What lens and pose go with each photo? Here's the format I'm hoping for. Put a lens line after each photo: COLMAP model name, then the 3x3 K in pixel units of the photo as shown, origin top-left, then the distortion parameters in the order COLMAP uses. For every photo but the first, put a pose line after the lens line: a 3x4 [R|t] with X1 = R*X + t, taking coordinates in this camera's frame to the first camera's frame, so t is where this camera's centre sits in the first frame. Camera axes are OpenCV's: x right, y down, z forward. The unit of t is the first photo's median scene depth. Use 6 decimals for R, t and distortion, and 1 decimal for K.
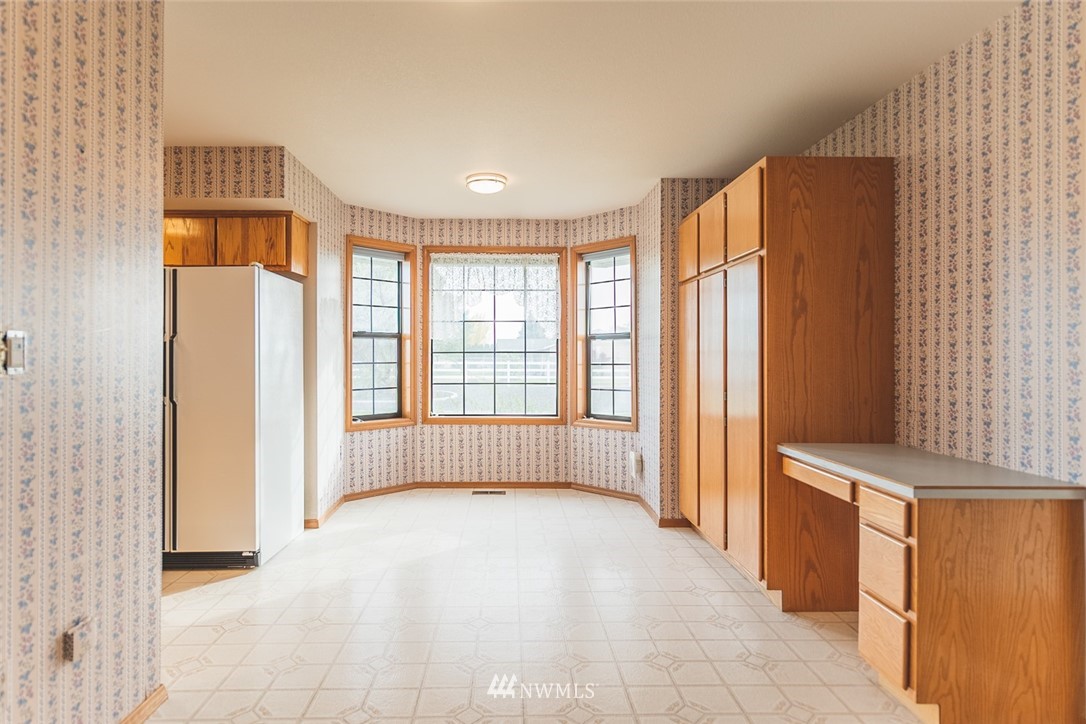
lens RADIAL K [[594.8, 0, 518.1], [0, 594.8, 354.0], [0, 0, 1]] dist [0.000884, 0.000679]
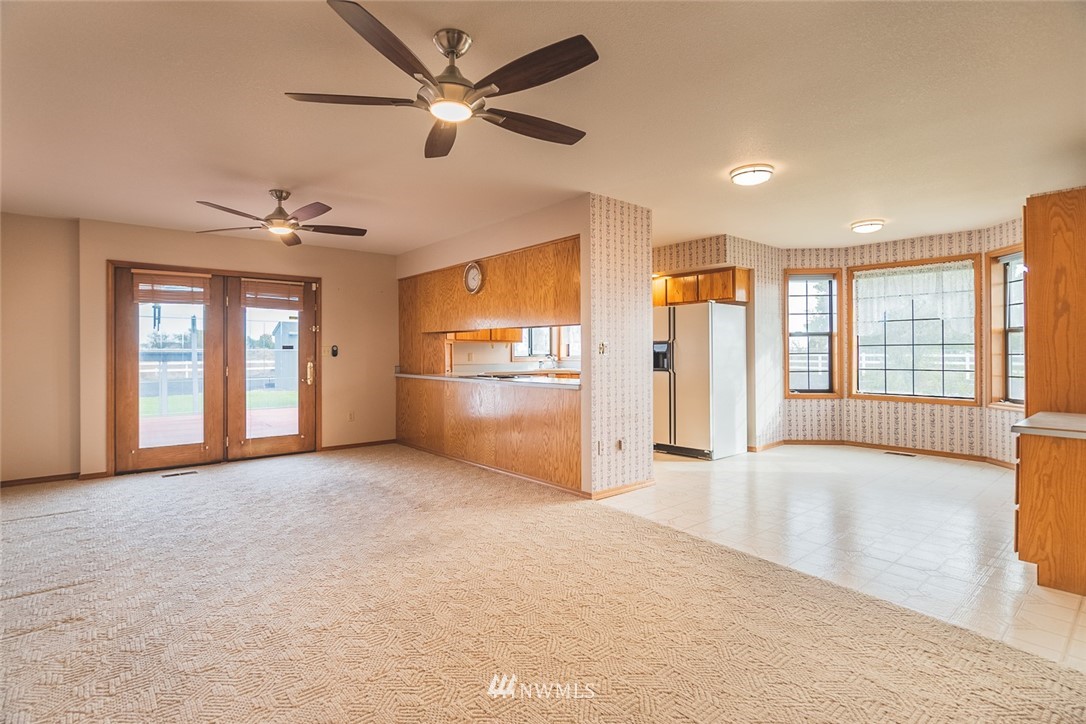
lens RADIAL K [[537.9, 0, 540.8], [0, 537.9, 351.2], [0, 0, 1]] dist [-0.012747, -0.000620]
pose [[0.639474, -0.005145, -0.768795, 0.347547], [0.009701, 0.999952, 0.001377, 0.001461], [0.768751, -0.008339, 0.639493, -0.336842]]
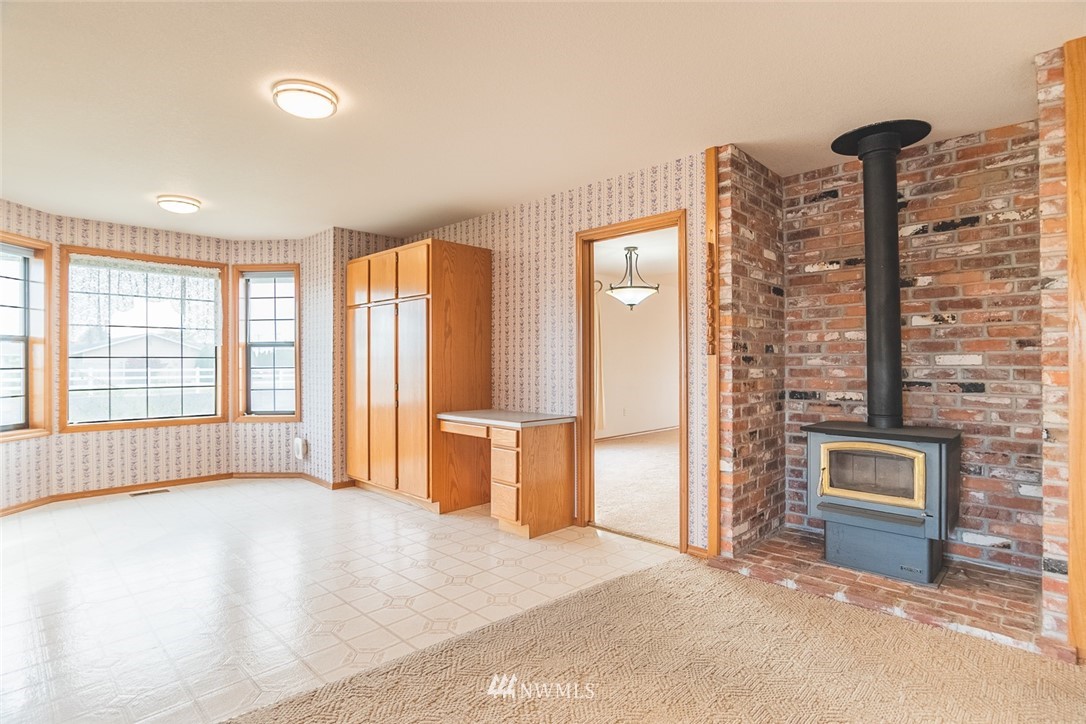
lens RADIAL K [[540.5, 0, 538.3], [0, 540.5, 359.2], [0, 0, 1]] dist [-0.012305, -0.000129]
pose [[0.712111, 0.001531, 0.702066, -0.226178], [-0.000398, 0.999998, -0.001776, 0.001753], [-0.702067, 0.000985, 0.712110, -0.142992]]
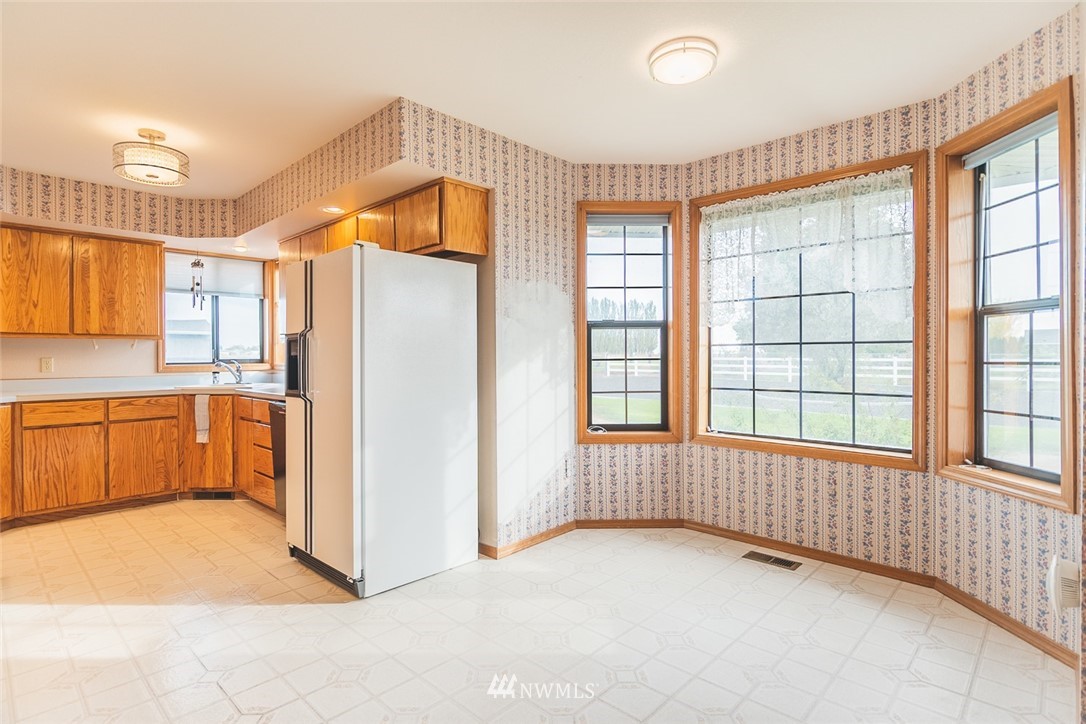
lens RADIAL K [[546.3, 0, 540.3], [0, 546.3, 359.6], [0, 0, 1]] dist [-0.007701, -0.000128]
pose [[0.711322, 0.002647, -0.702861, 0.190649], [0.007720, 0.999903, 0.011578, 0.006267], [0.702824, -0.013661, 0.711233, 0.408161]]
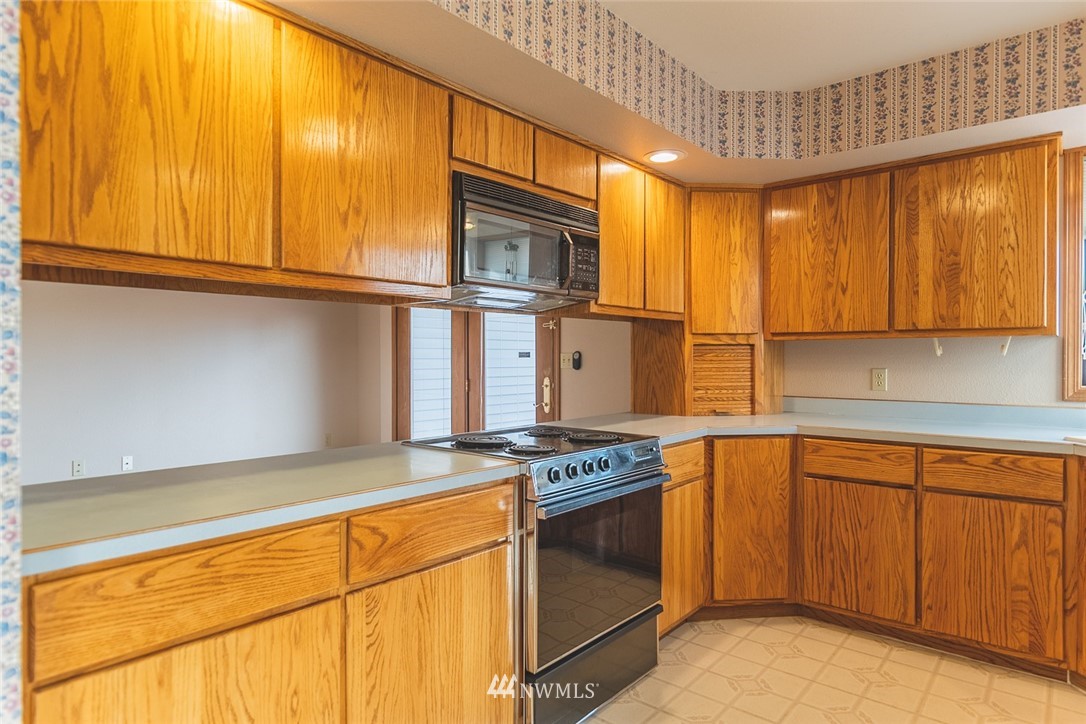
lens RADIAL K [[628.6, 0, 543.0], [0, 628.6, 362.0], [0, 0, 1]] dist [0.003311, 0.000866]
pose [[-0.652856, 0.006592, -0.757453, -0.226197], [0.004724, 0.999978, 0.004631, -0.003658], [0.757467, -0.000555, -0.652873, 0.625970]]
